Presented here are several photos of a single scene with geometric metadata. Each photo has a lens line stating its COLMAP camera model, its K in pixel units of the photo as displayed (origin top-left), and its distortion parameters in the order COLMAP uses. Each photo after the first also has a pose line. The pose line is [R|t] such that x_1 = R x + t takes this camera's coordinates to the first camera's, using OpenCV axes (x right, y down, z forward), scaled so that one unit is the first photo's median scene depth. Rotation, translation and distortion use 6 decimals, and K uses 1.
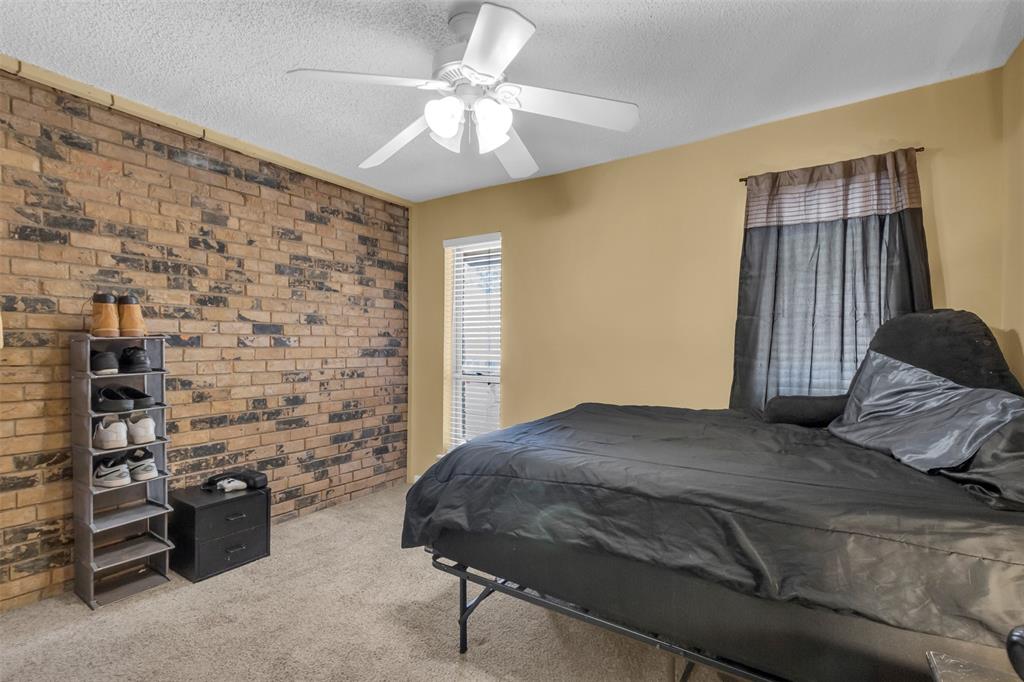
lens RADIAL K [[463.8, 0, 512.9], [0, 463.8, 346.9], [0, 0, 1]] dist [0.000554, -0.000743]
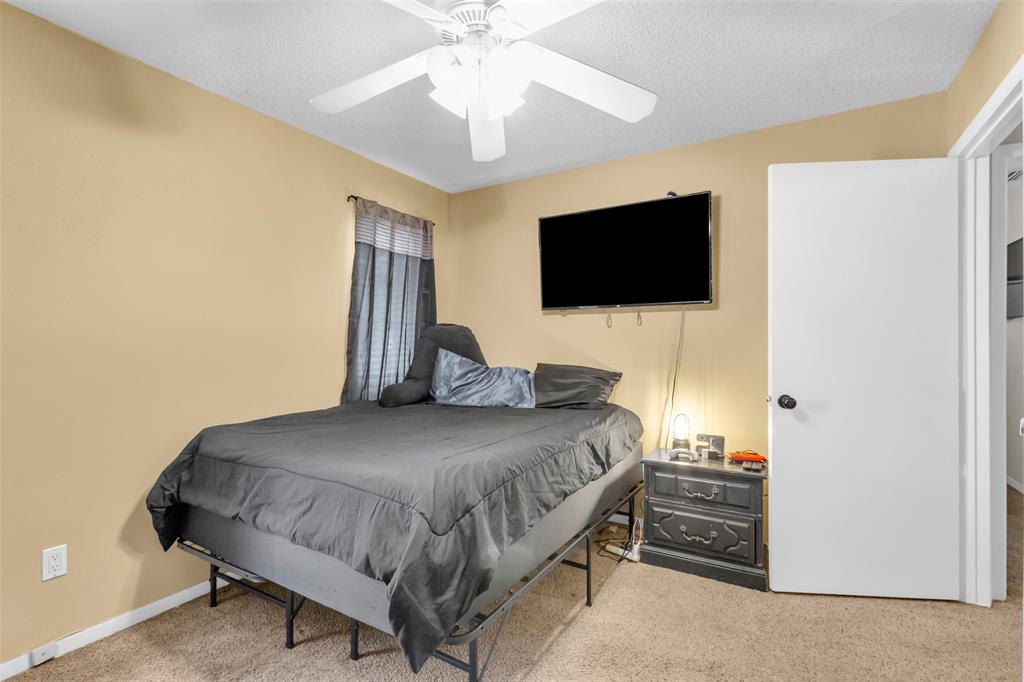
lens RADIAL K [[463.8, 0, 512.9], [0, 463.8, 346.9], [0, 0, 1]] dist [0.000554, -0.000743]
pose [[-0.047292, -0.009228, 0.998838, -0.671062], [0.003510, 0.999950, 0.009404, -0.010671], [-0.998875, 0.003951, -0.047257, 0.715617]]
